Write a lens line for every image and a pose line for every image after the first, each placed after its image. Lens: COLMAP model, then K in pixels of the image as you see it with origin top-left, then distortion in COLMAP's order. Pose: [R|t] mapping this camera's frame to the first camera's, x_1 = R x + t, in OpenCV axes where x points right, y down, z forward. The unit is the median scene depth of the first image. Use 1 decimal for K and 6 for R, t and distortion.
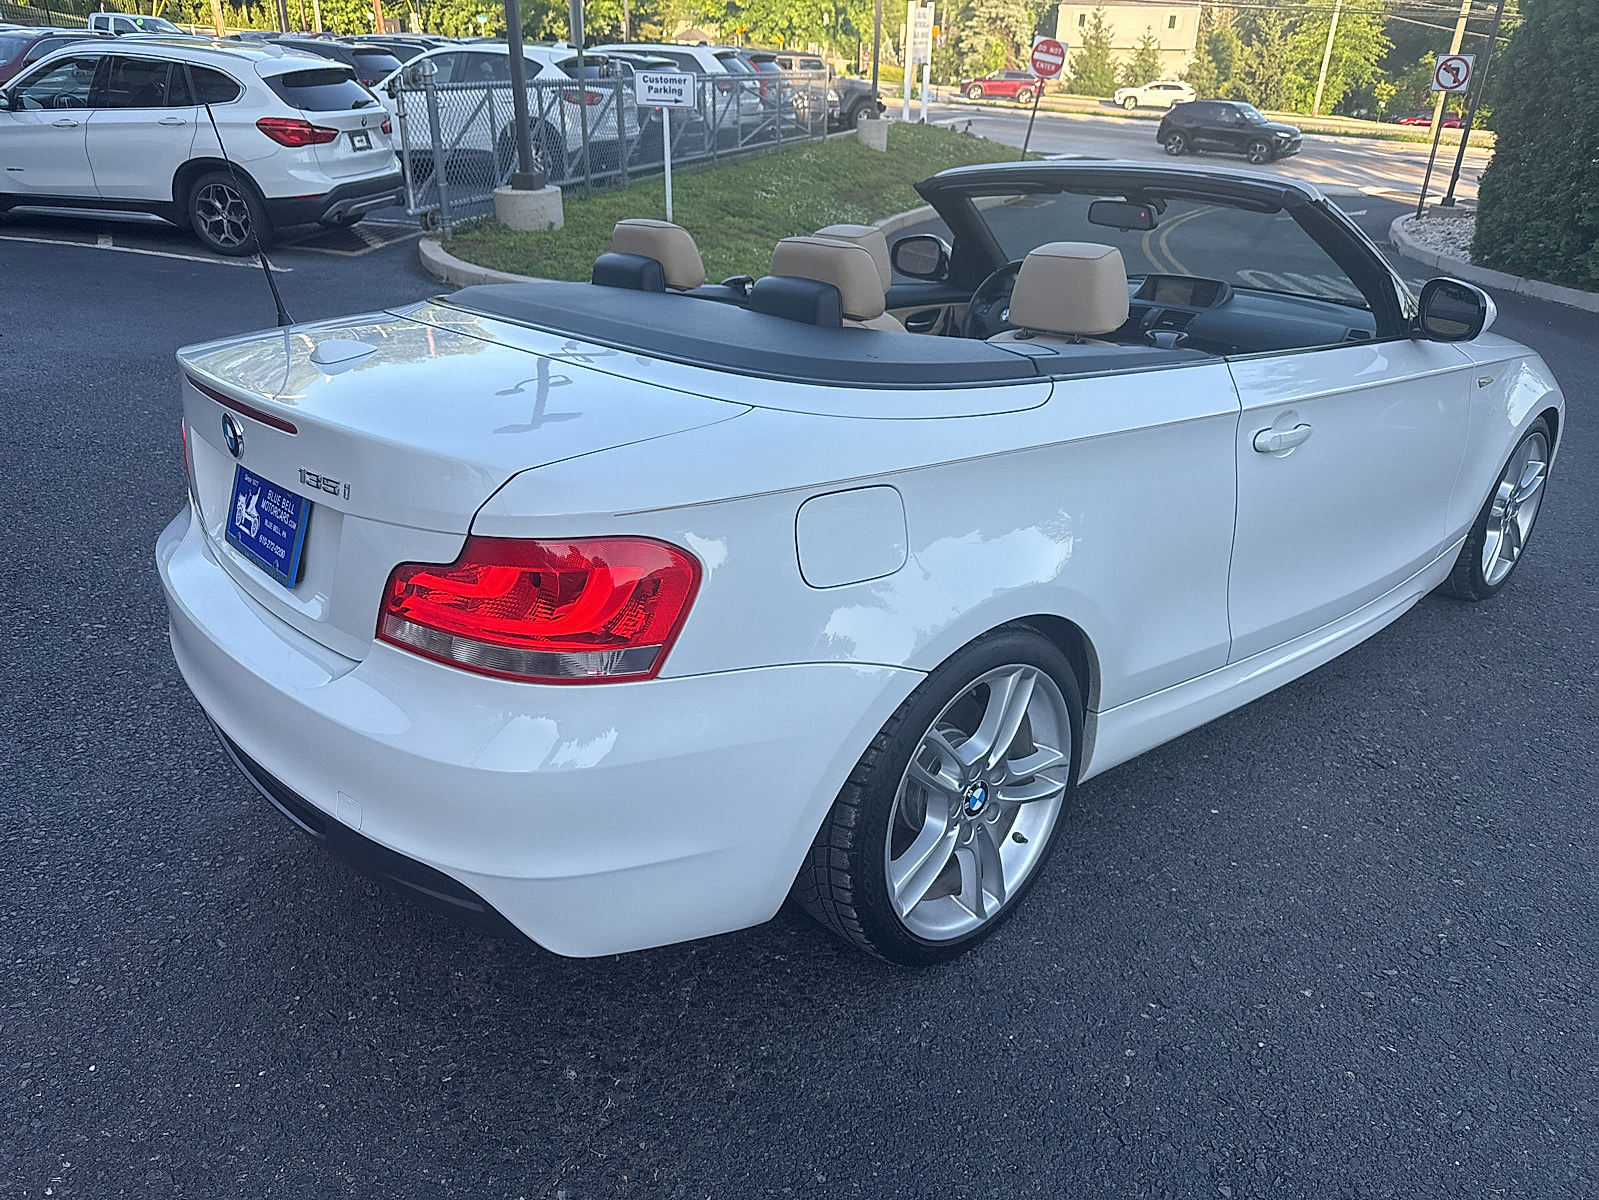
lens RADIAL K [[1135.5, 0, 794.0], [0, 1135.5, 604.7], [0, 0, 1]] dist [0.016649, -0.018241]
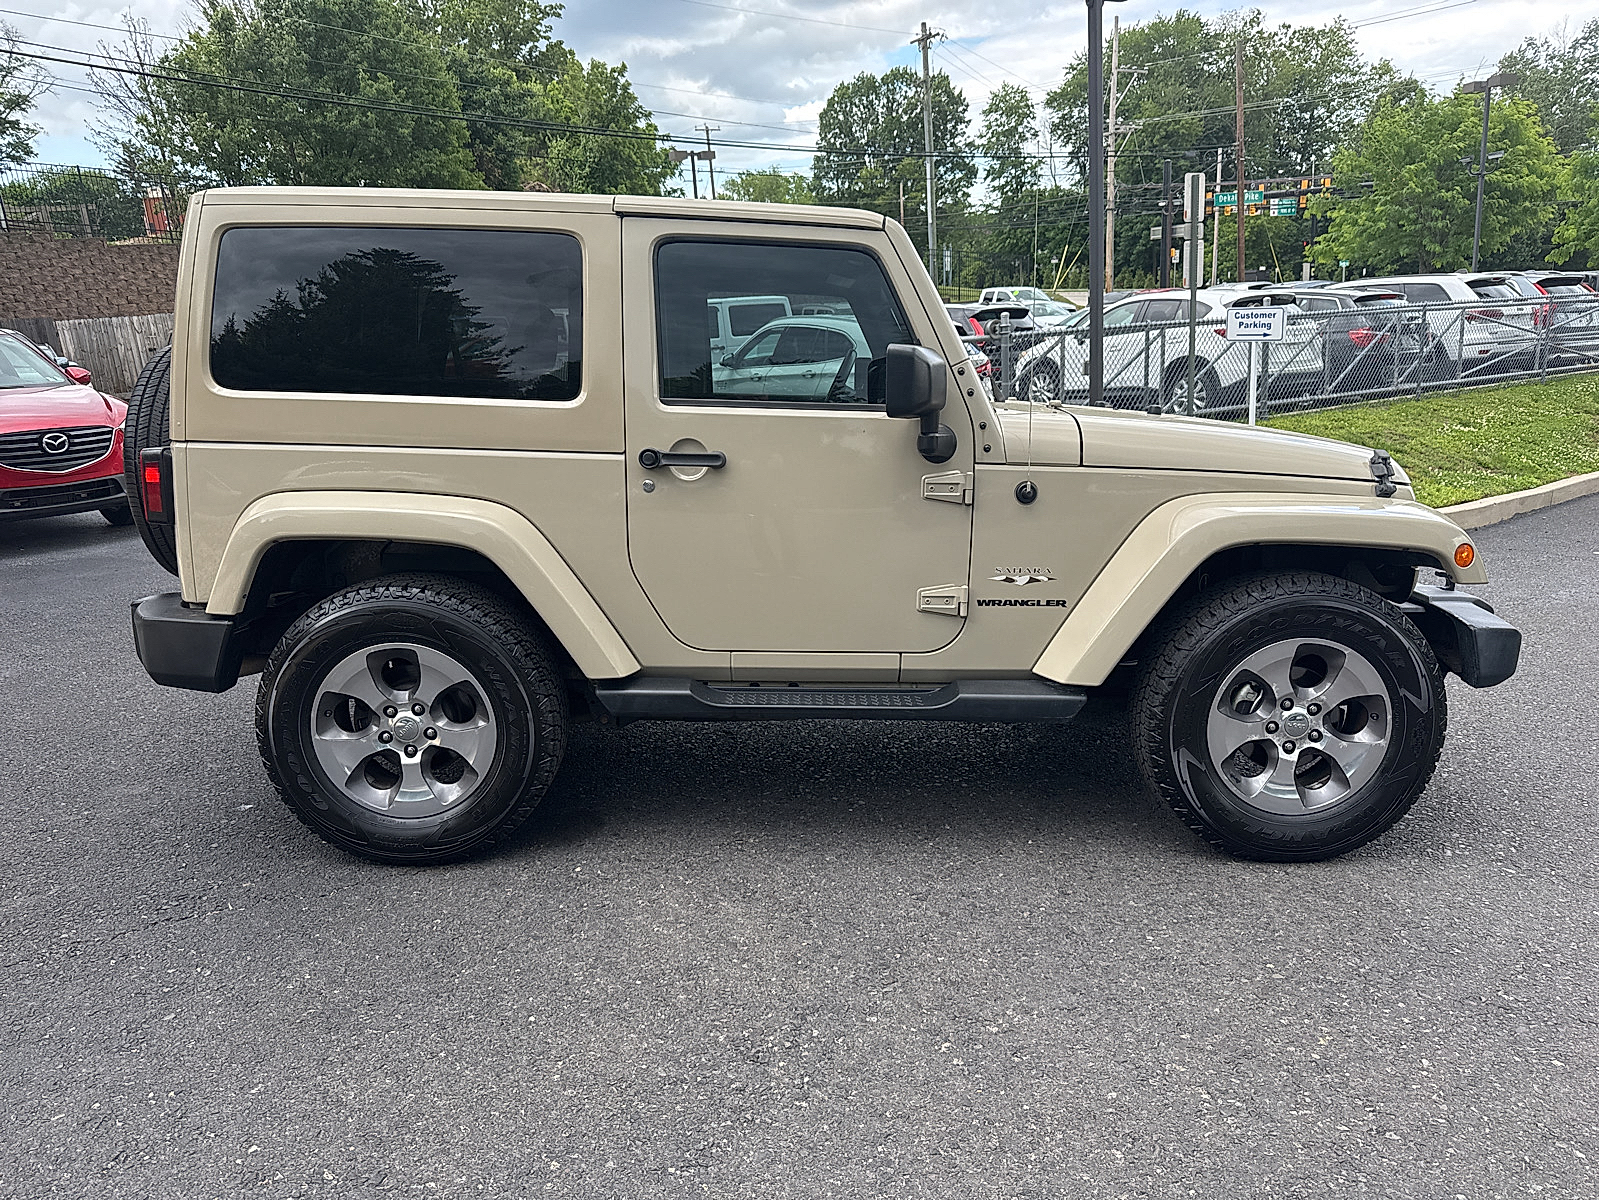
lens RADIAL K [[1135.5, 0, 800.6], [0, 1135.5, 603.0], [0, 0, 1]] dist [0.016649, -0.018241]
pose [[0.747992, 0.107323, -0.654973, 0.263542], [-0.231730, 0.966966, -0.106194, -0.025383], [0.621940, 0.231209, 0.748153, 0.078140]]
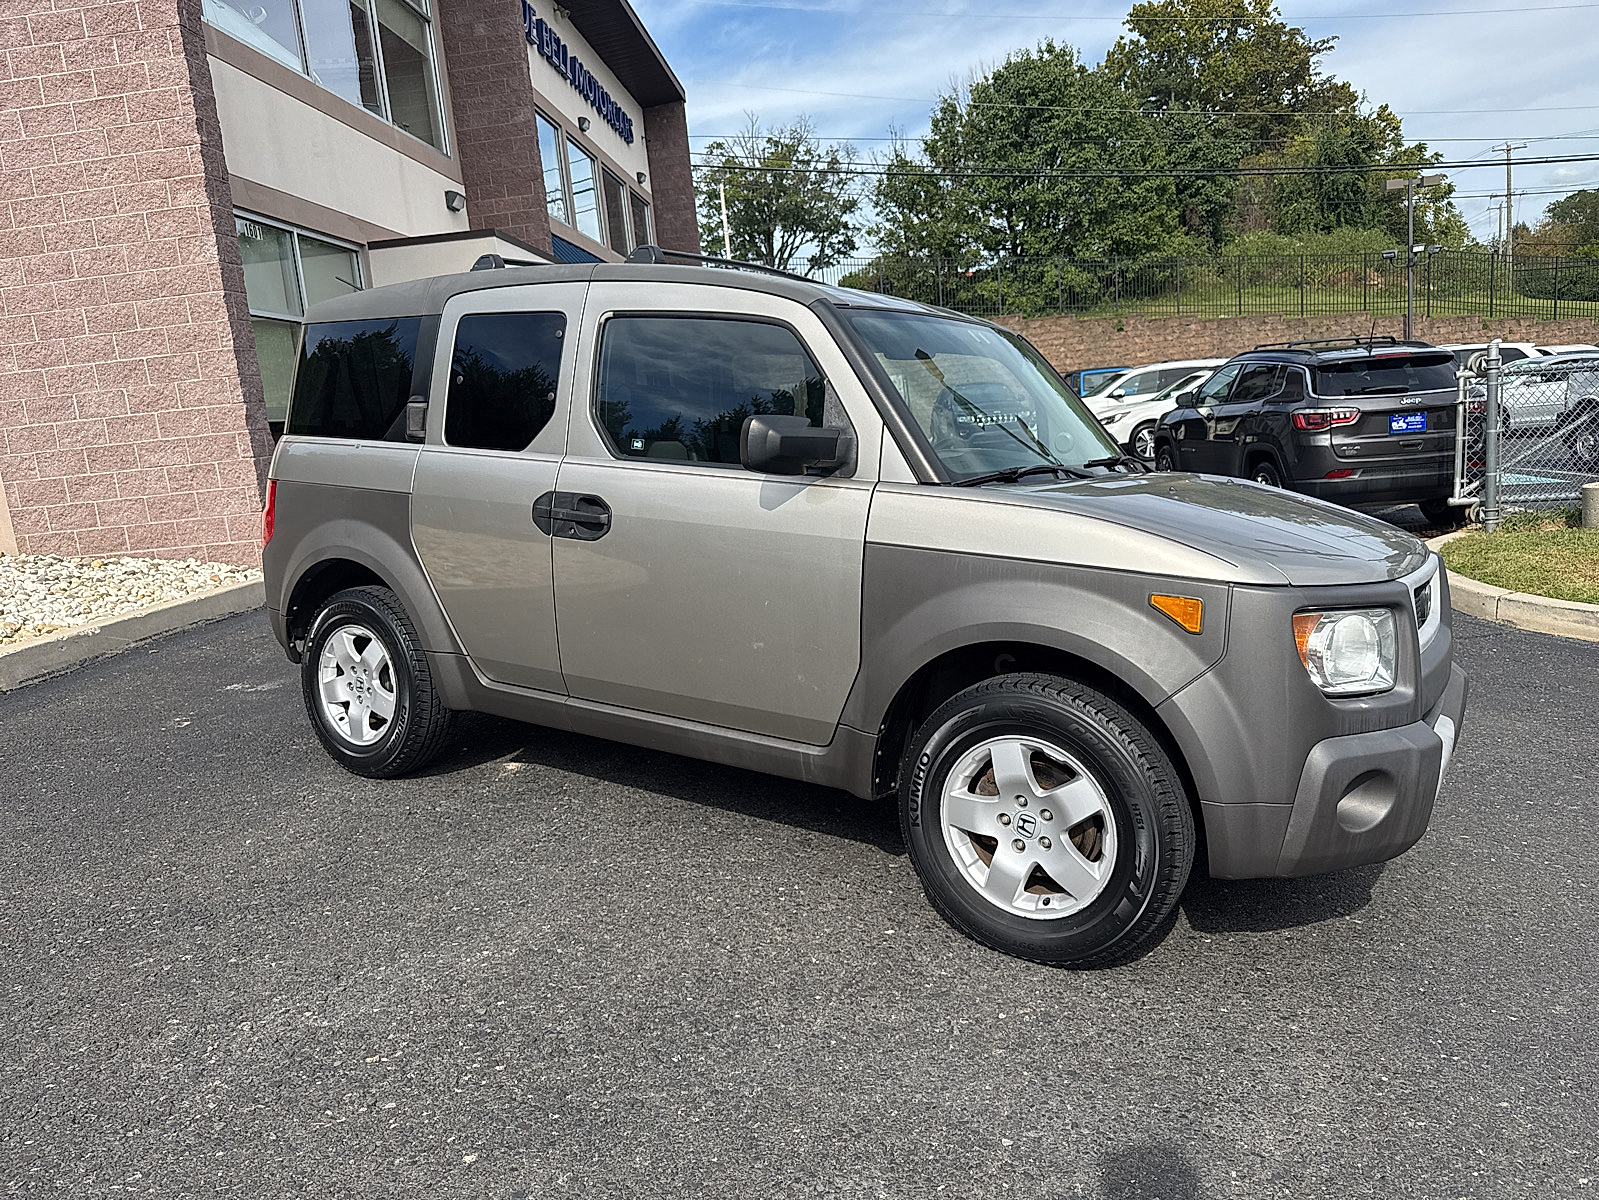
lens RADIAL K [[1135.5, 0, 792.6], [0, 1135.5, 613.6], [0, 0, 1]] dist [0.016649, -0.018241]
pose [[0.199020, 0.135567, -0.970573, 0.416906], [-0.367650, 0.928378, 0.054286, -0.108614], [0.908419, 0.346028, 0.234607, 0.311634]]
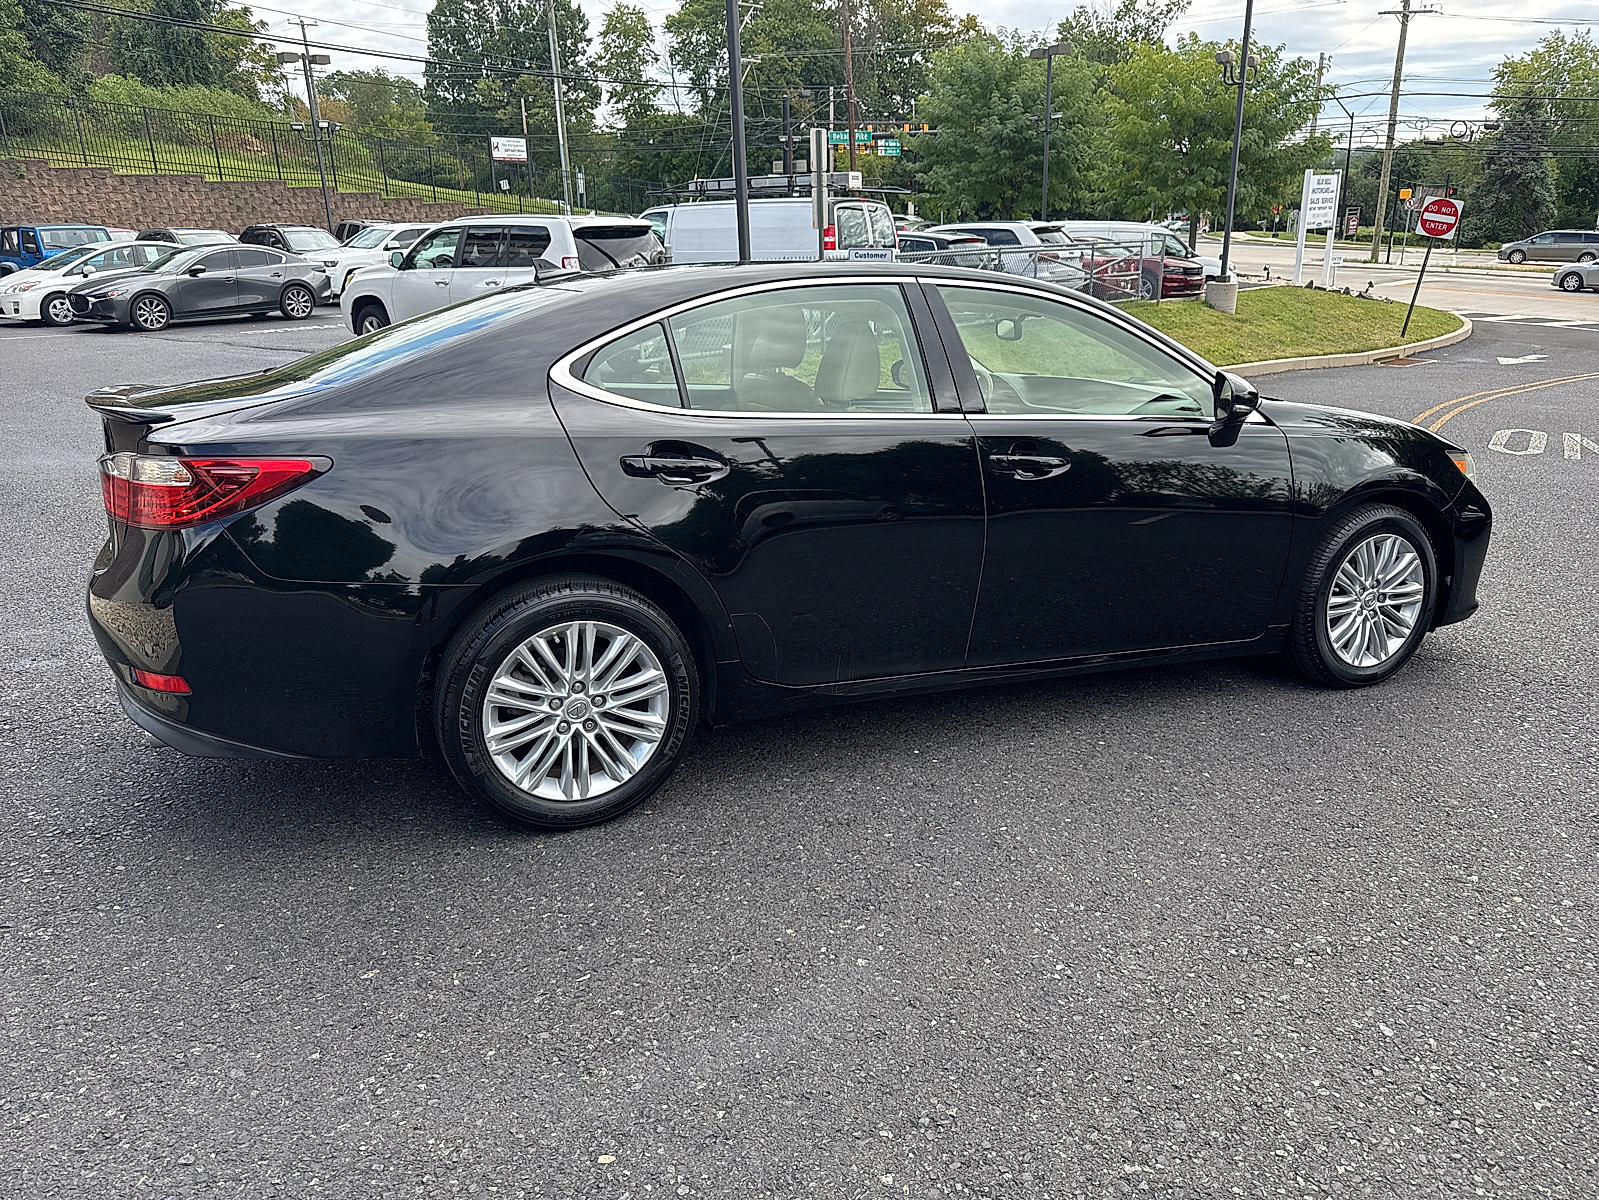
lens RADIAL K [[1135.5, 0, 796.0], [0, 1135.5, 599.5], [0, 0, 1]] dist [0.016649, -0.018241]
pose [[0.914679, 0.091806, -0.393616, 0.315277], [-0.144755, 0.983670, -0.106951, 0.032883], [0.377370, 0.154803, 0.913032, -0.057341]]
